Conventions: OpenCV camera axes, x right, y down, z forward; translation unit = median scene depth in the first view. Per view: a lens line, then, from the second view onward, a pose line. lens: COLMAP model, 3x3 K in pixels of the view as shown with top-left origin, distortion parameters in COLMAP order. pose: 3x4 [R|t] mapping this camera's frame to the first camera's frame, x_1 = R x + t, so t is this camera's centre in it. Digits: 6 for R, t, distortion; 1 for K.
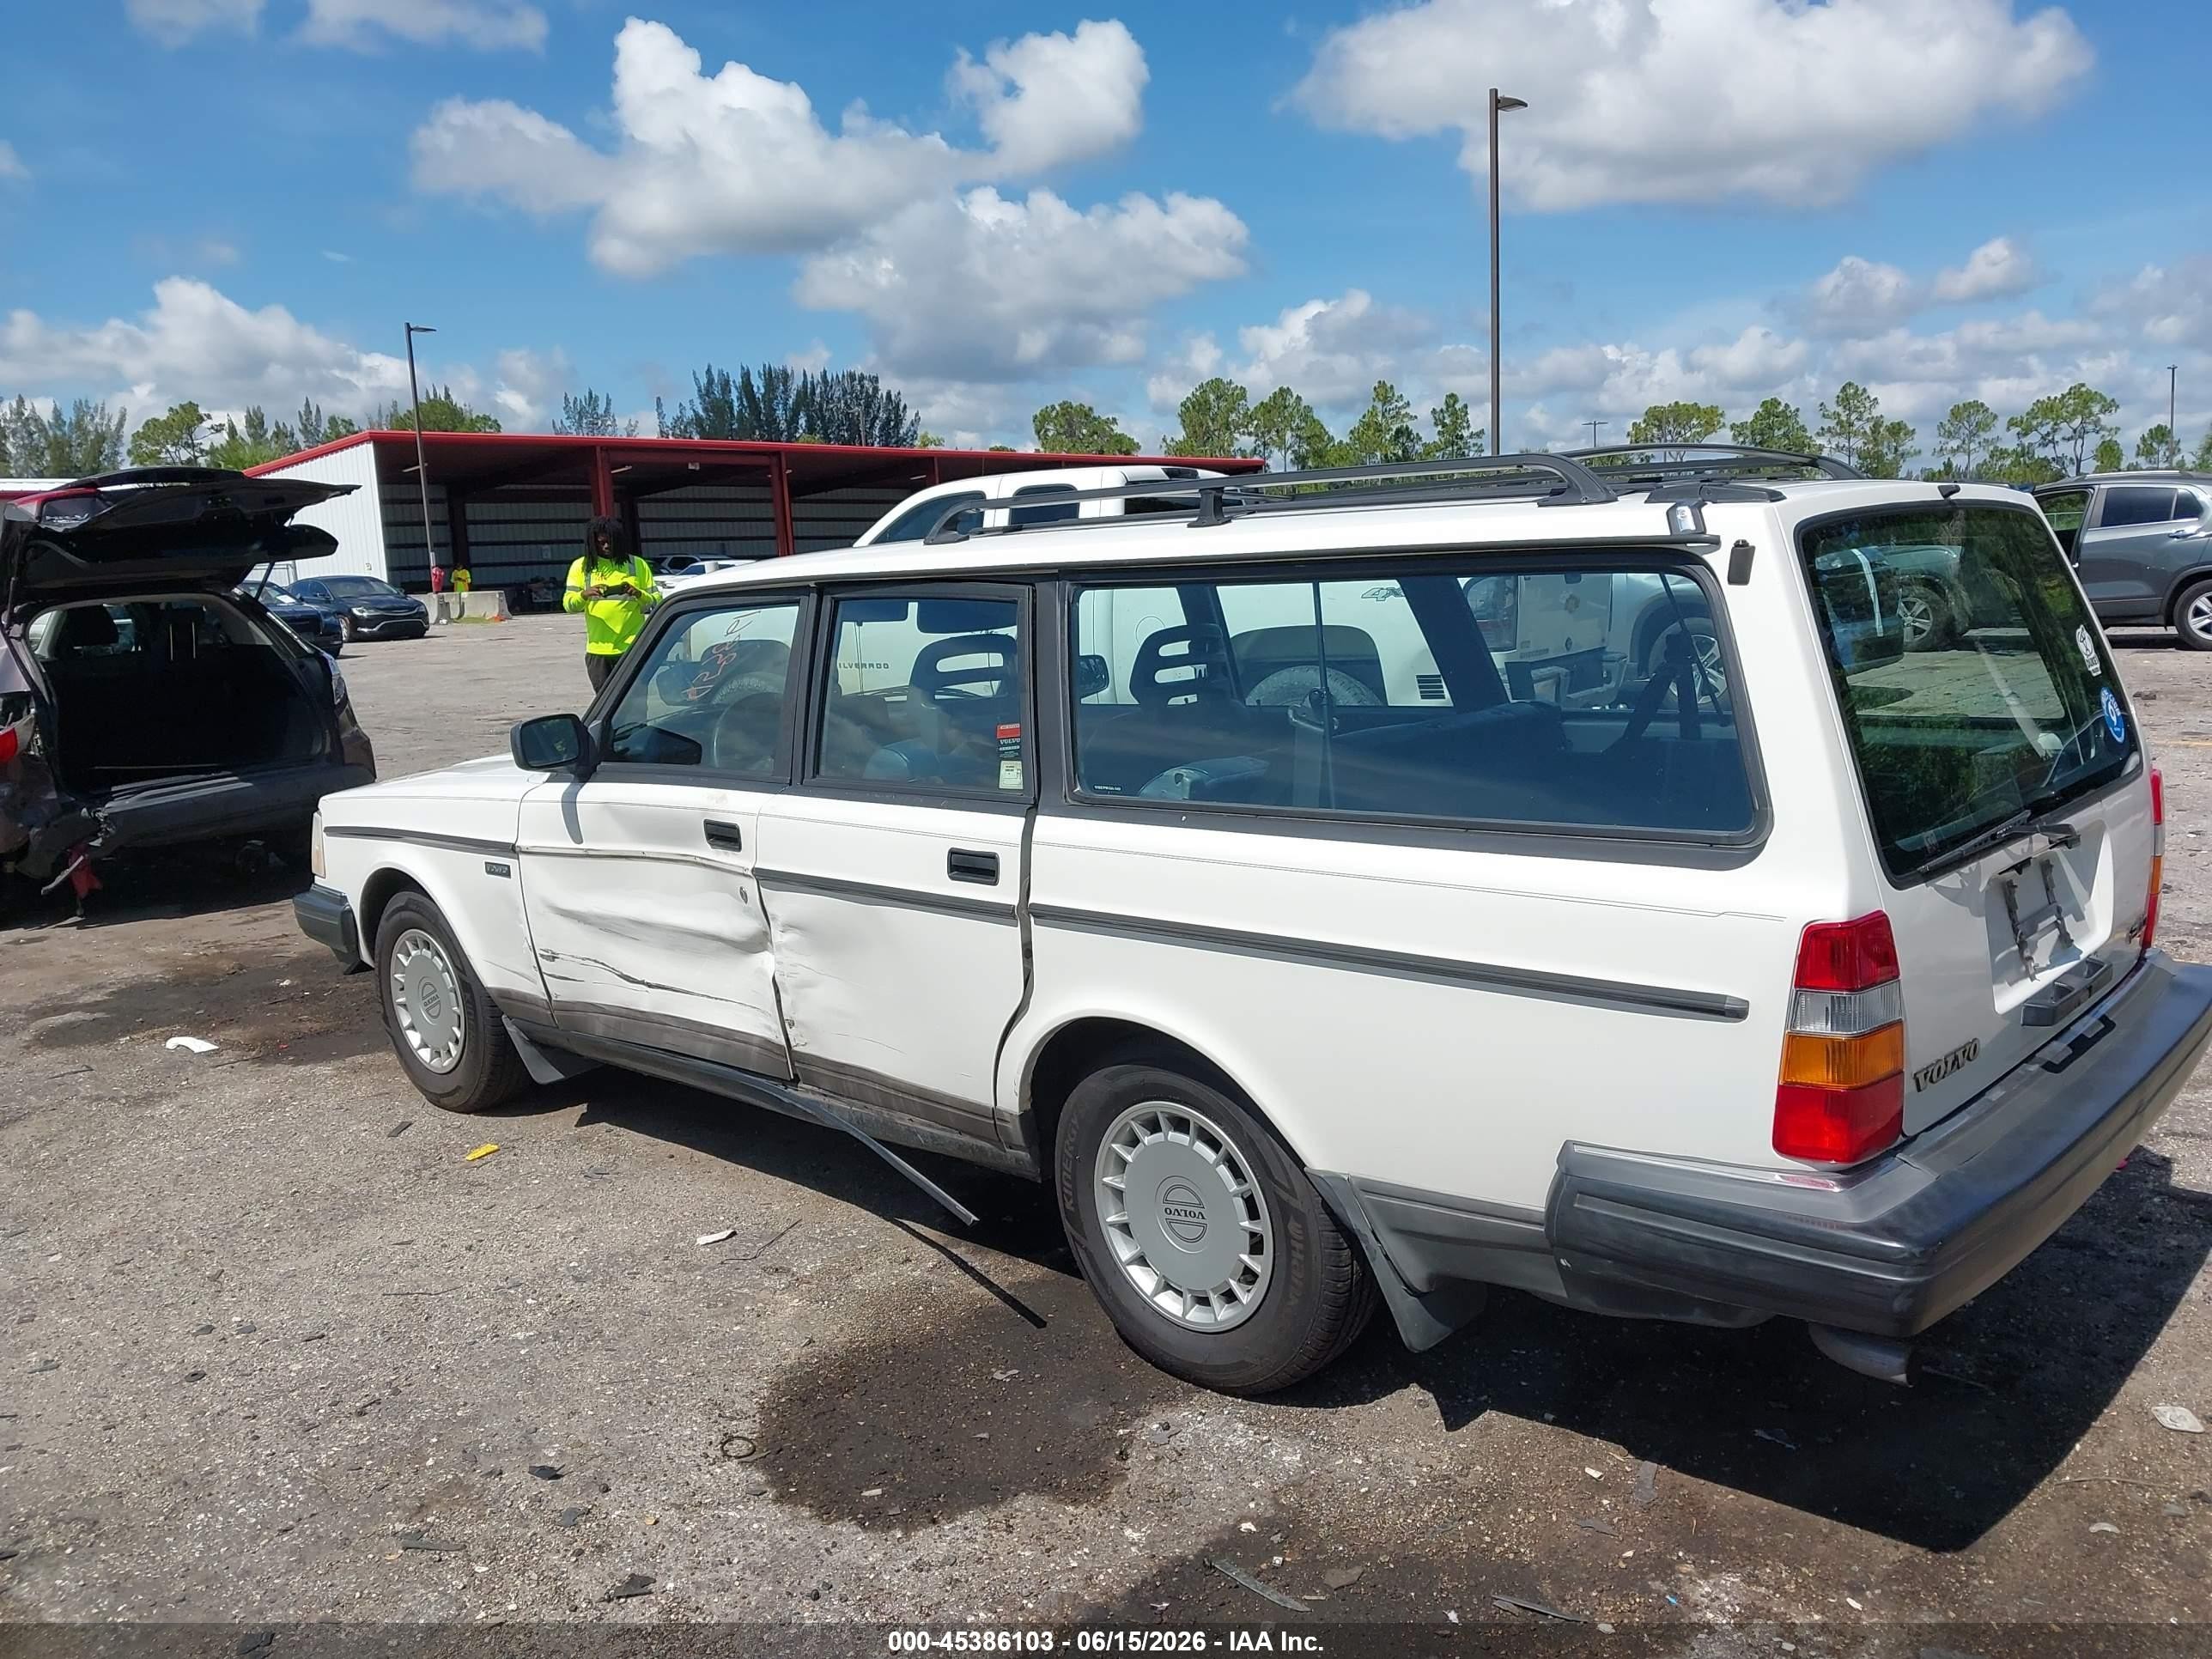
lens RADIAL K [[1746.3, 0, 1106.0], [0, 1746.3, 829.5], [0, 0, 1]] dist [0.005673, -0.008654]
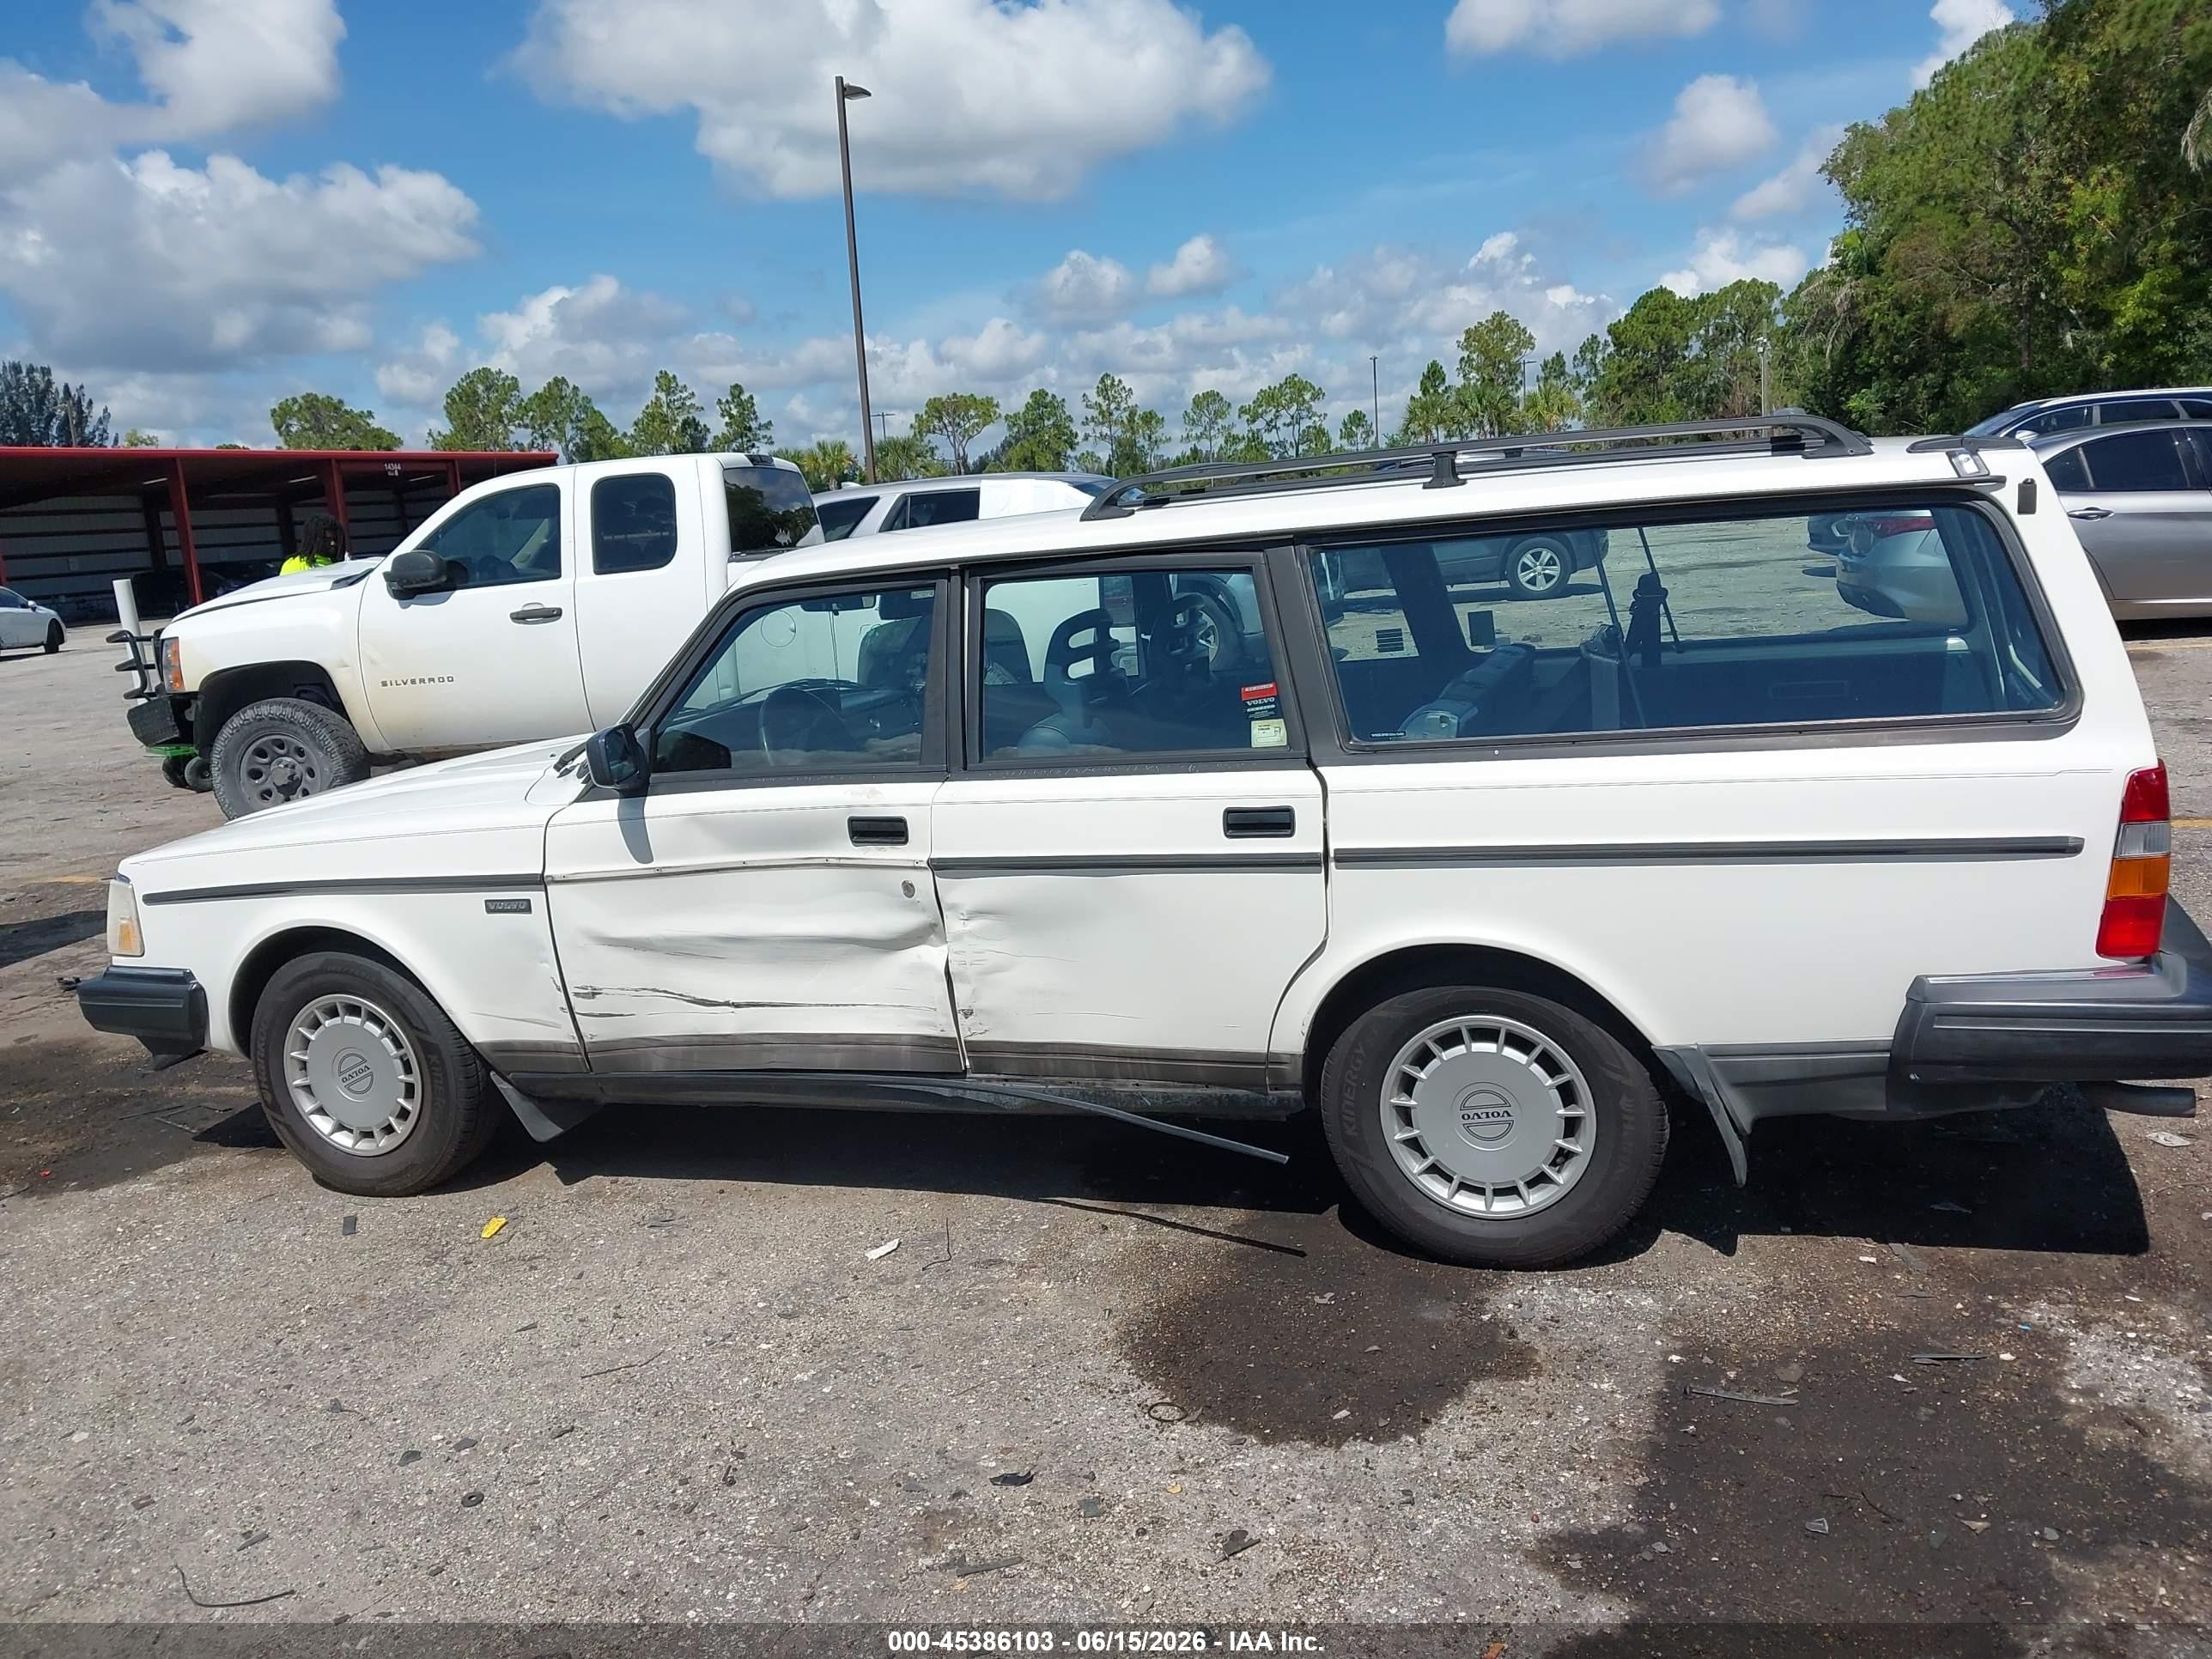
lens RADIAL K [[1754.1, 0, 1175.2], [0, 1754.1, 829.3], [0, 0, 1]] dist [0.068123, -0.142662]
pose [[0.914945, -0.101681, 0.390560, -0.481602], [0.100592, 0.994655, 0.023303, -0.003684], [-0.390842, 0.017966, 0.920282, 0.046123]]
